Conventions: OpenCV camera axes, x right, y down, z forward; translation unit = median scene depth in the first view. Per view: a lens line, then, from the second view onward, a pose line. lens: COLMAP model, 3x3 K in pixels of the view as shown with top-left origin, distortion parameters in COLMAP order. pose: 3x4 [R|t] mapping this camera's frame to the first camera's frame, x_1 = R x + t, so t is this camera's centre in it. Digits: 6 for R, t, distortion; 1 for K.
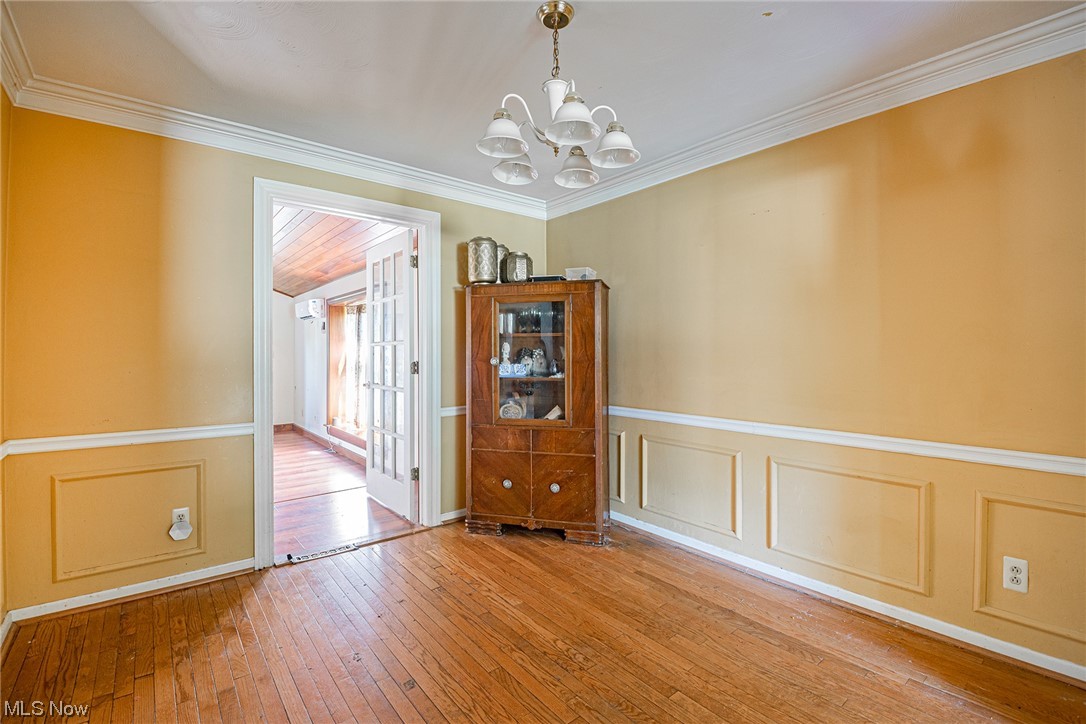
lens RADIAL K [[485.7, 0, 534.8], [0, 485.7, 353.2], [0, 0, 1]] dist [-0.021074, -0.004832]
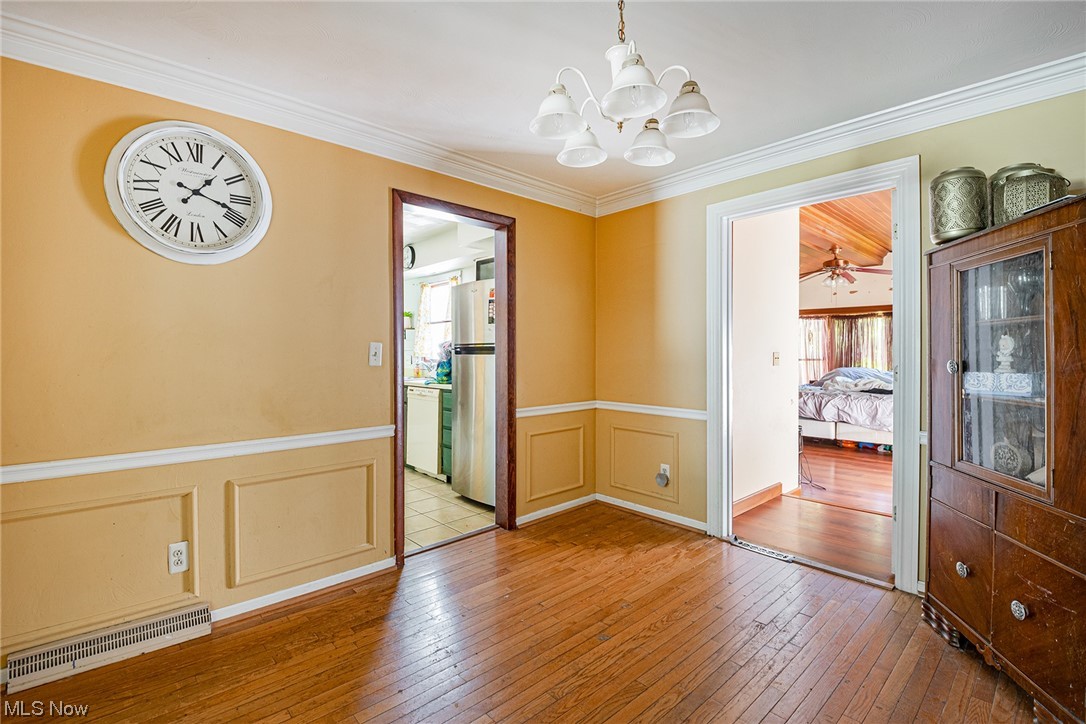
lens RADIAL K [[485.7, 0, 537.5], [0, 485.7, 357.3], [0, 0, 1]] dist [-0.021074, -0.004832]
pose [[0.058386, 0.013883, -0.998198, 0.641555], [-0.001415, 0.999903, 0.013824, -0.004787], [0.998293, 0.000605, 0.058400, 0.554914]]
